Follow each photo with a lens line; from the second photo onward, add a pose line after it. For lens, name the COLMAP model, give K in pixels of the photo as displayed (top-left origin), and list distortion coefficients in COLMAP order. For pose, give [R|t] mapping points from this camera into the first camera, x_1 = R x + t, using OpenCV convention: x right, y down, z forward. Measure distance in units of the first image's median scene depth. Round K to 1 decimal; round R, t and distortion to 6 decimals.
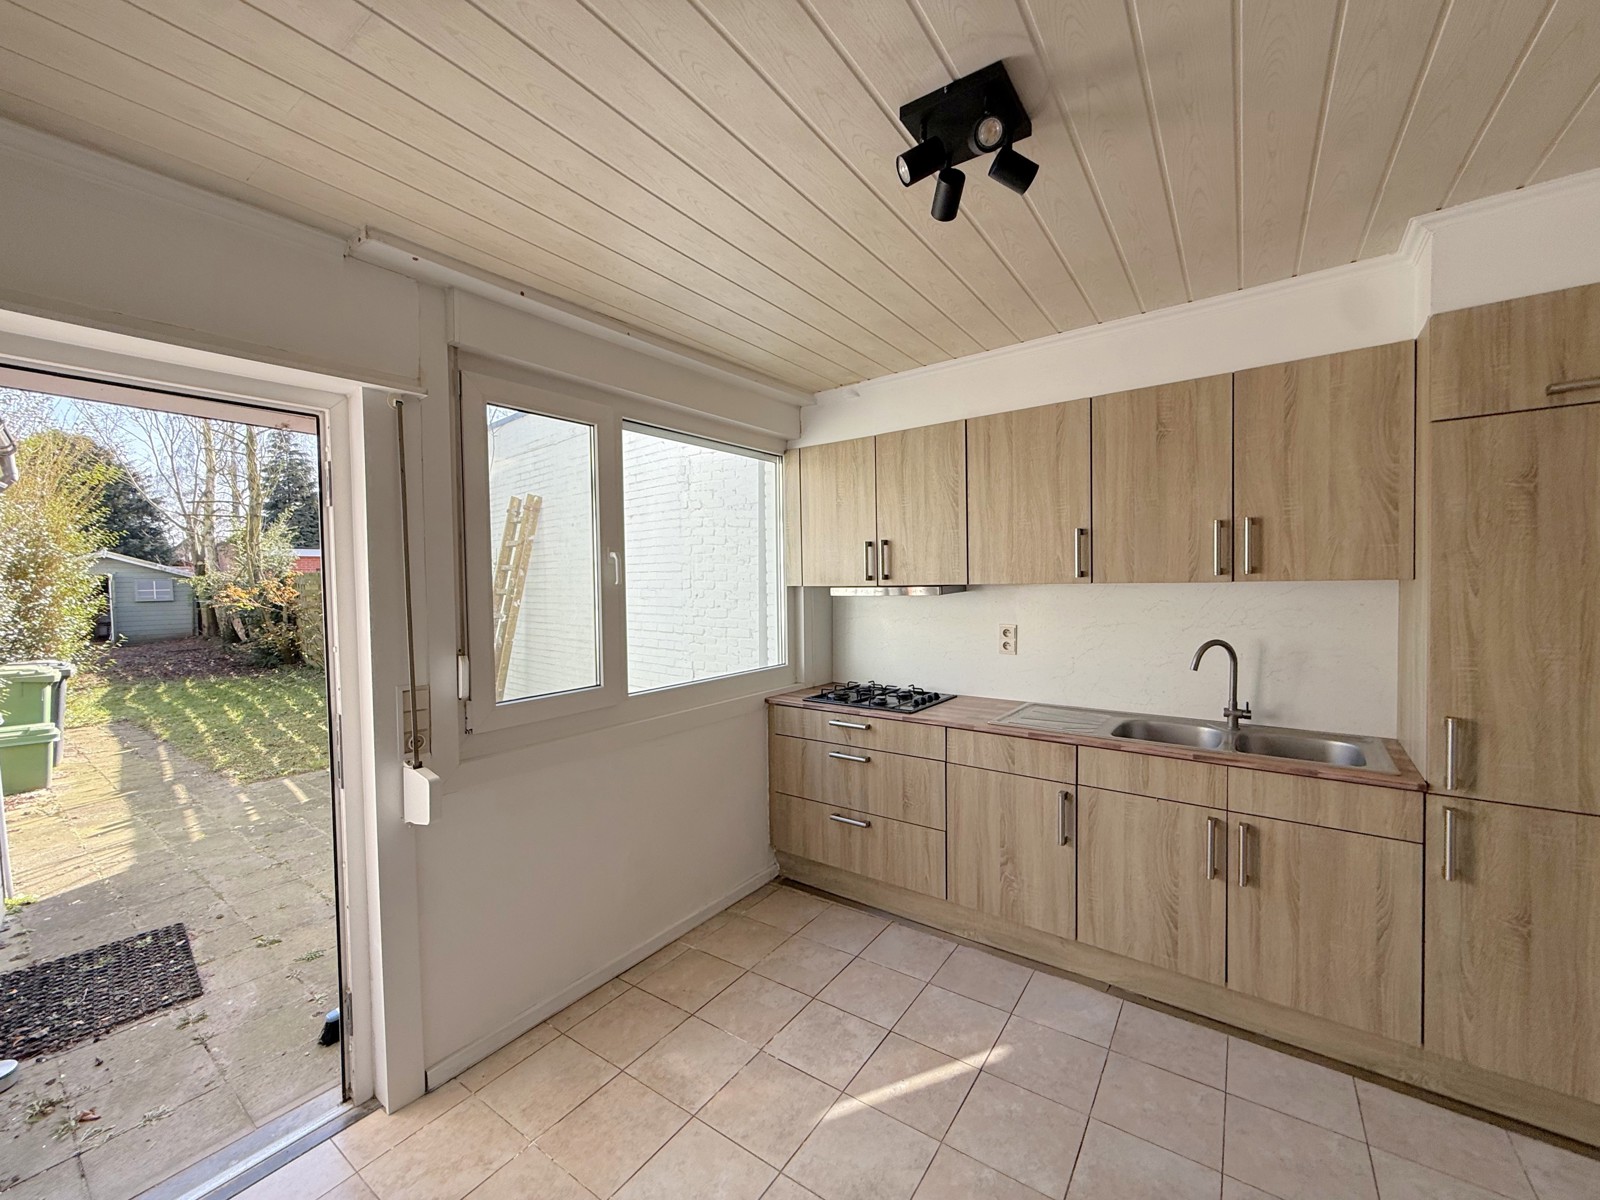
lens RADIAL K [[641.8, 0, 800.0], [0, 641.8, 600.0], [0, 0, 1]] dist [-0.000592, 0.008184]
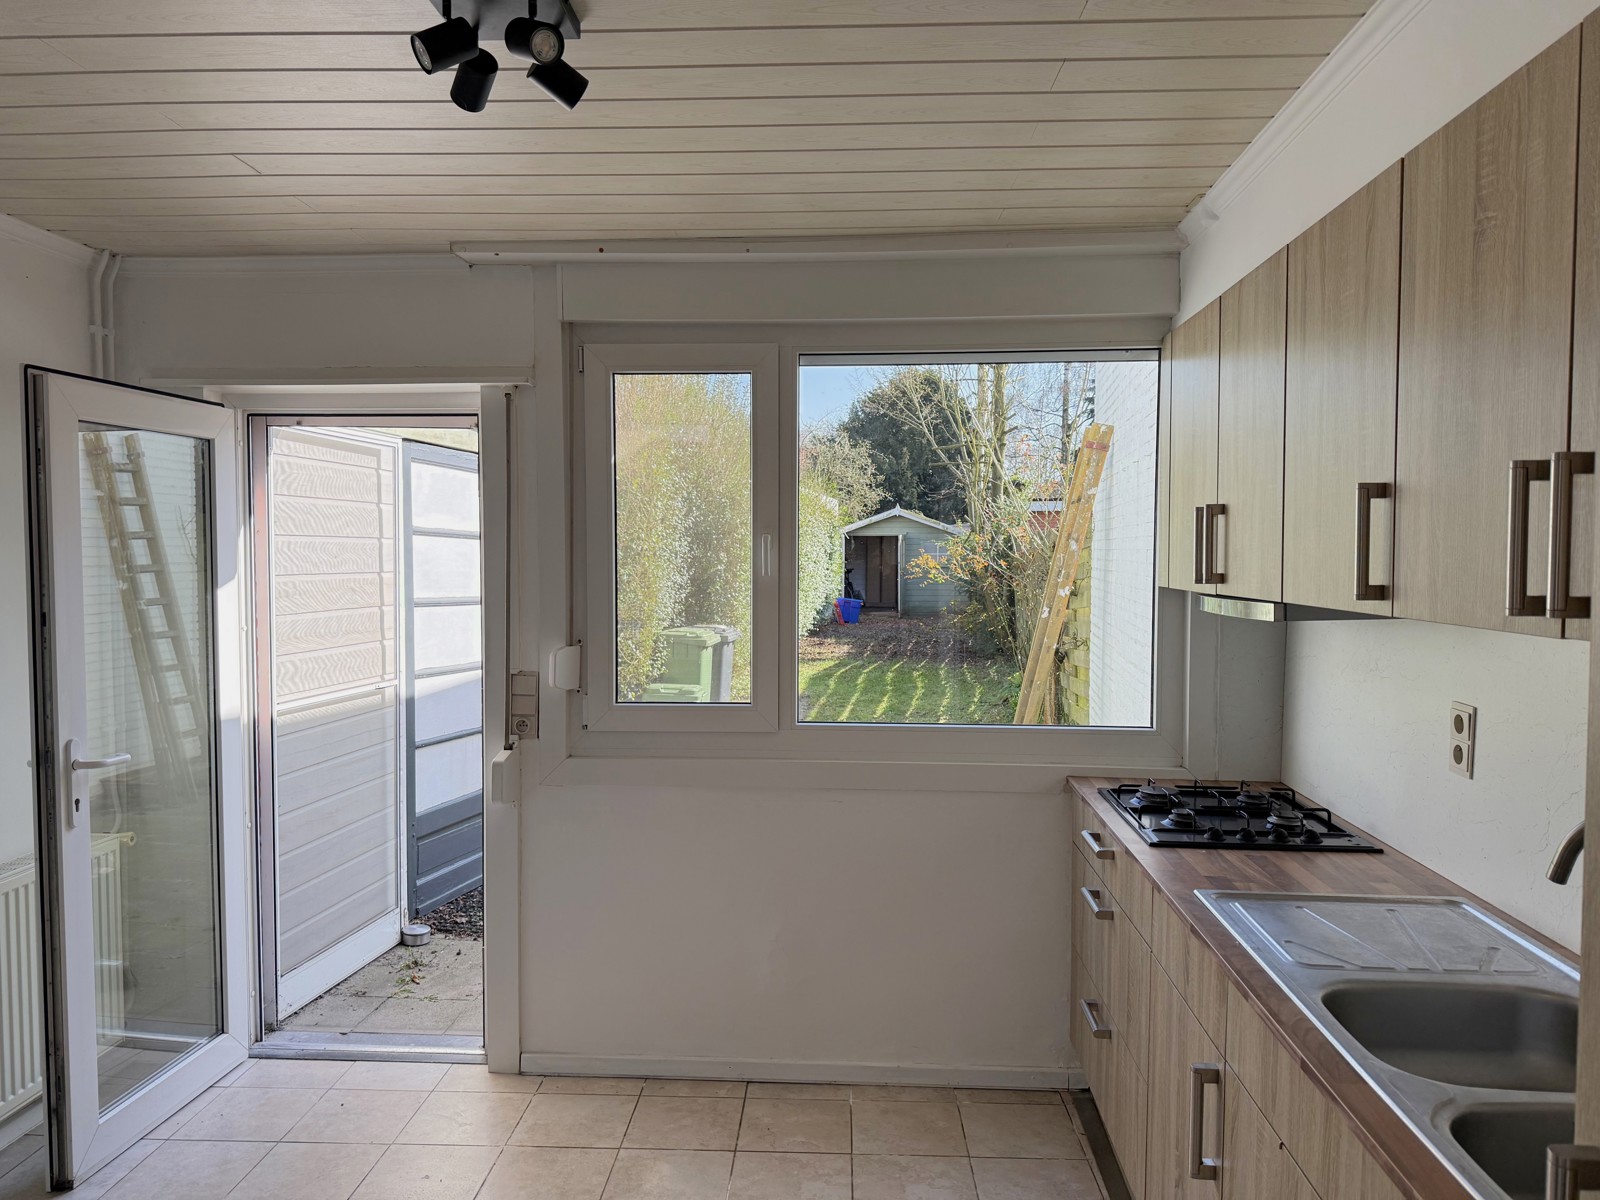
lens RADIAL K [[1146.5, 0, 800.0], [0, 1146.5, 600.0], [0, 0, 1]] dist [0.064941, 0.000501]
pose [[0.547833, 0.054978, -0.834779, 0.915651], [-0.039161, 0.998430, 0.040057, -0.053654], [0.835671, 0.010746, 0.549126, 0.288057]]
